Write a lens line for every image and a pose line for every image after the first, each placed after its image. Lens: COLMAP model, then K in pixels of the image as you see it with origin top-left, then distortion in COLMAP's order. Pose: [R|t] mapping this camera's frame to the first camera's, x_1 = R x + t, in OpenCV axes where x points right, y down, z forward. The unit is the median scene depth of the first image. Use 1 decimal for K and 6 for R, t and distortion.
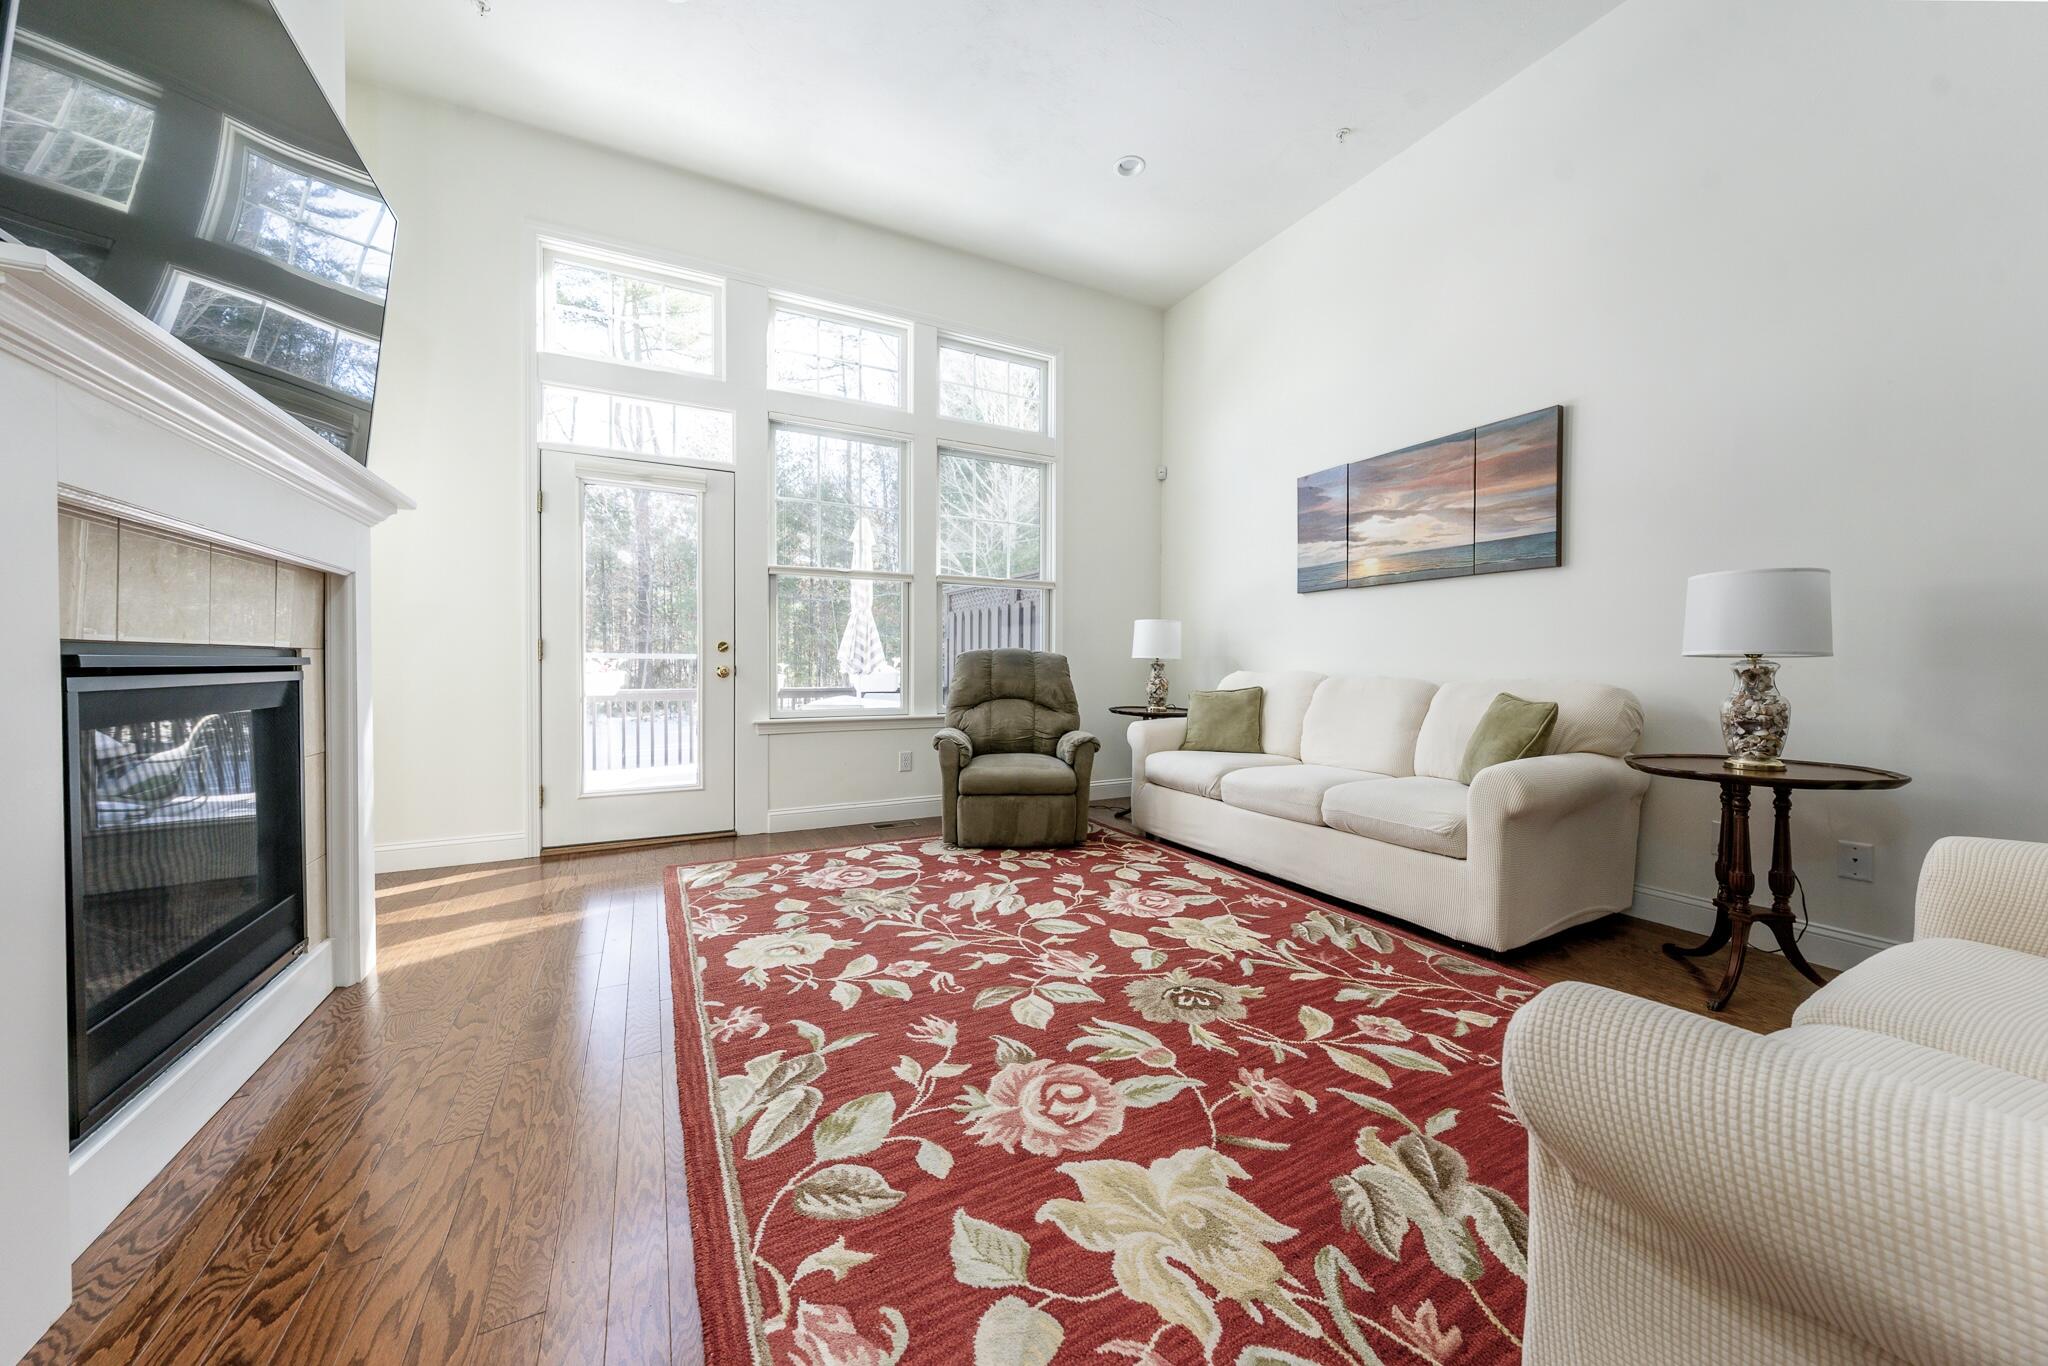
lens RADIAL K [[714.0, 0, 1043.8], [0, 714.0, 674.3], [0, 0, 1]] dist [-0.001318, -0.000120]
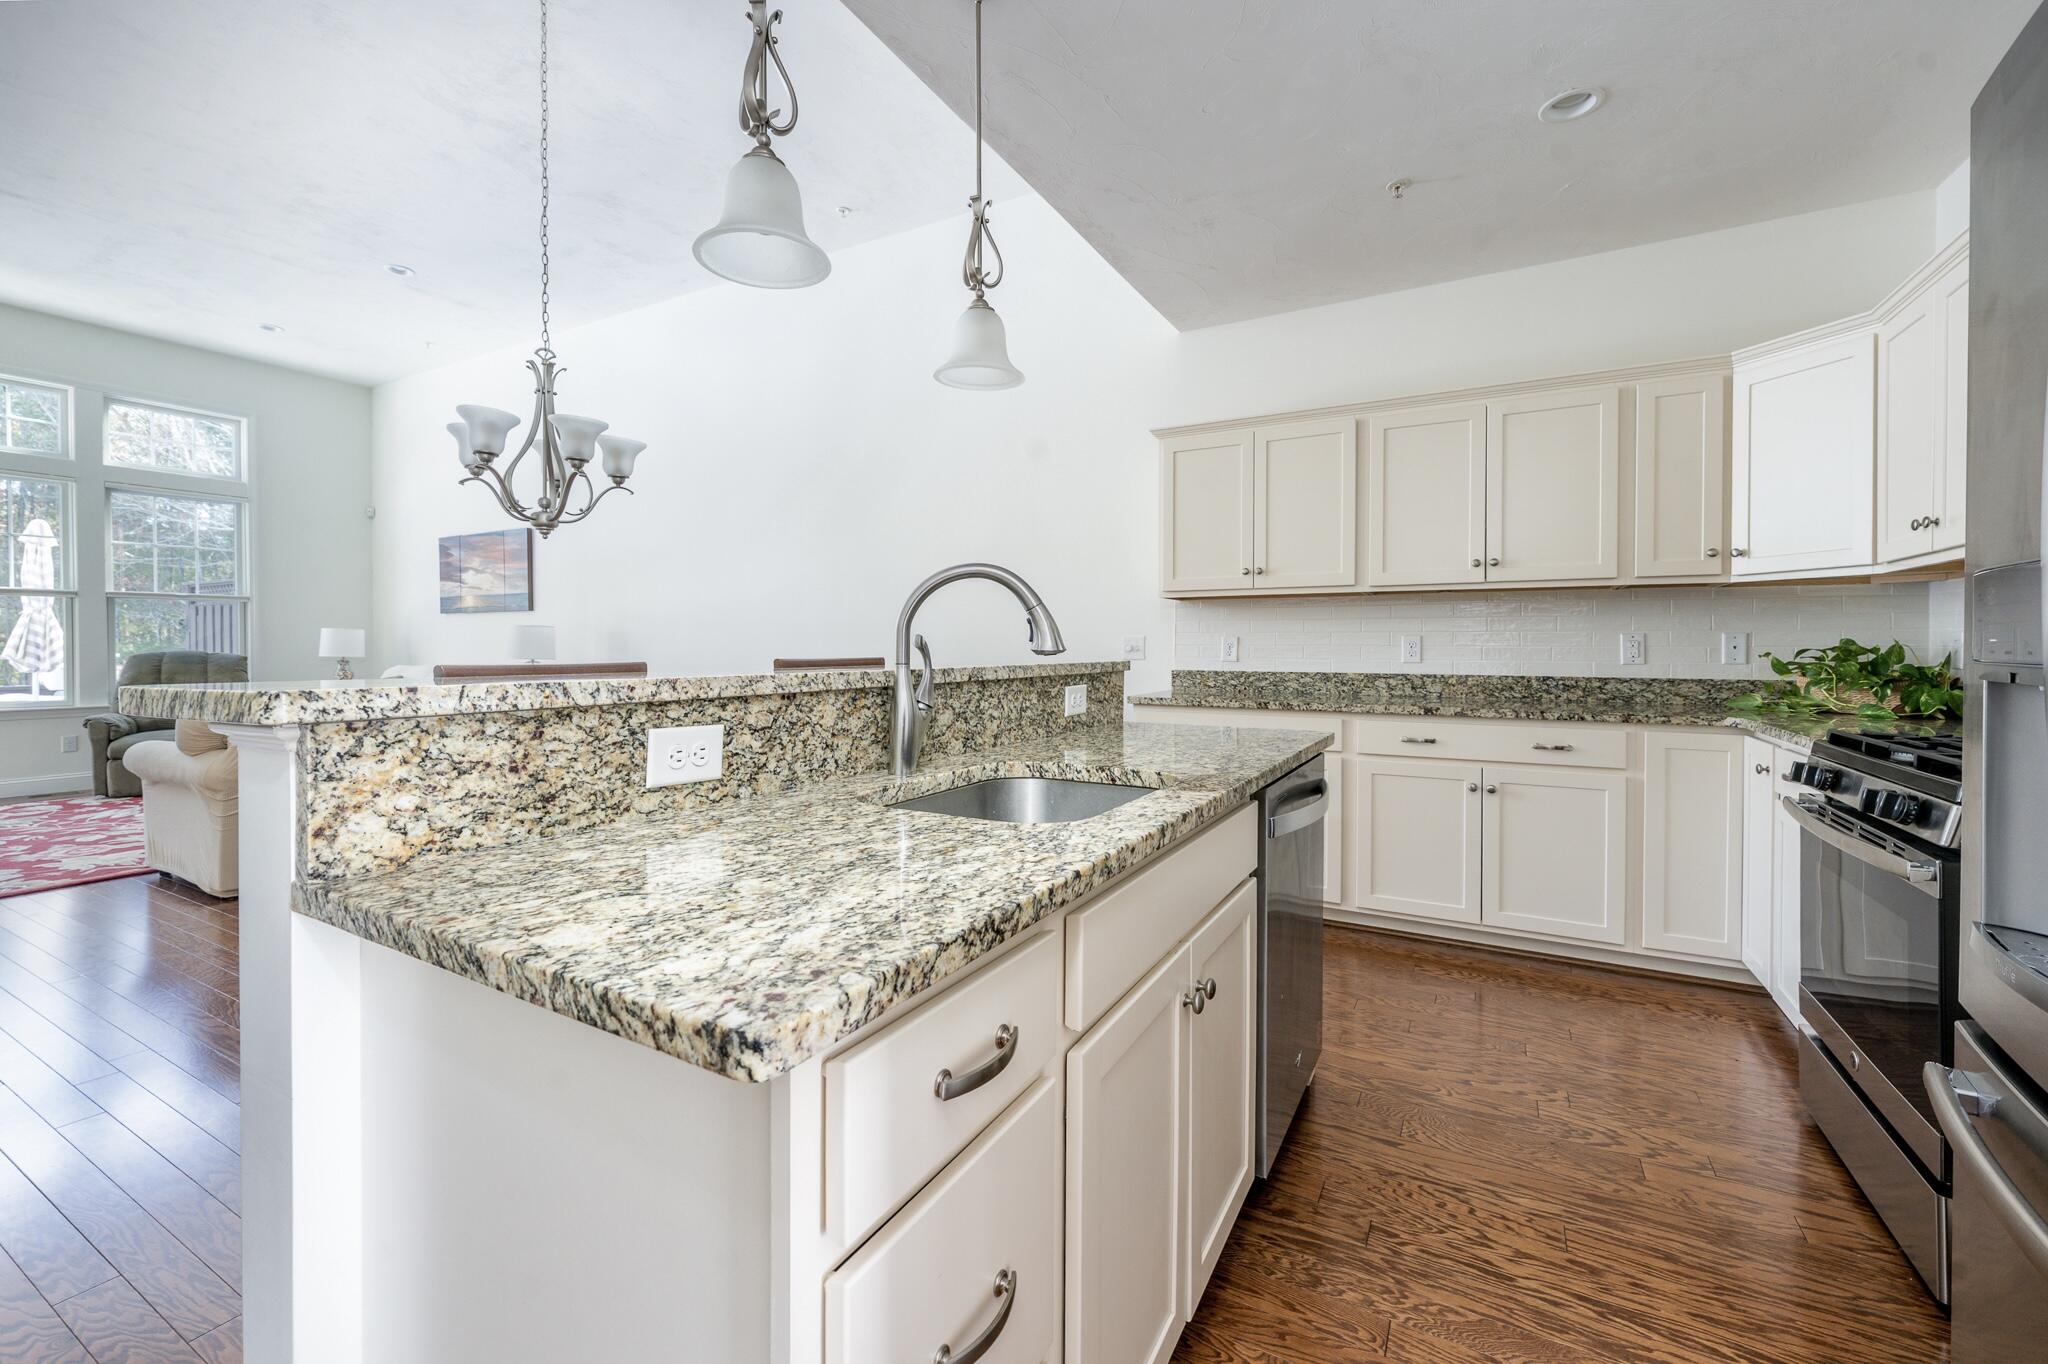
lens RADIAL K [[828.8, 0, 1039.0], [0, 828.8, 662.8], [0, 0, 1]] dist [0.001087, 0.000407]
pose [[0.843939, -0.018390, 0.536124, 0.750841], [0.013305, 0.999822, 0.013351, -0.023395], [-0.536275, -0.004135, 0.844033, -1.837436]]
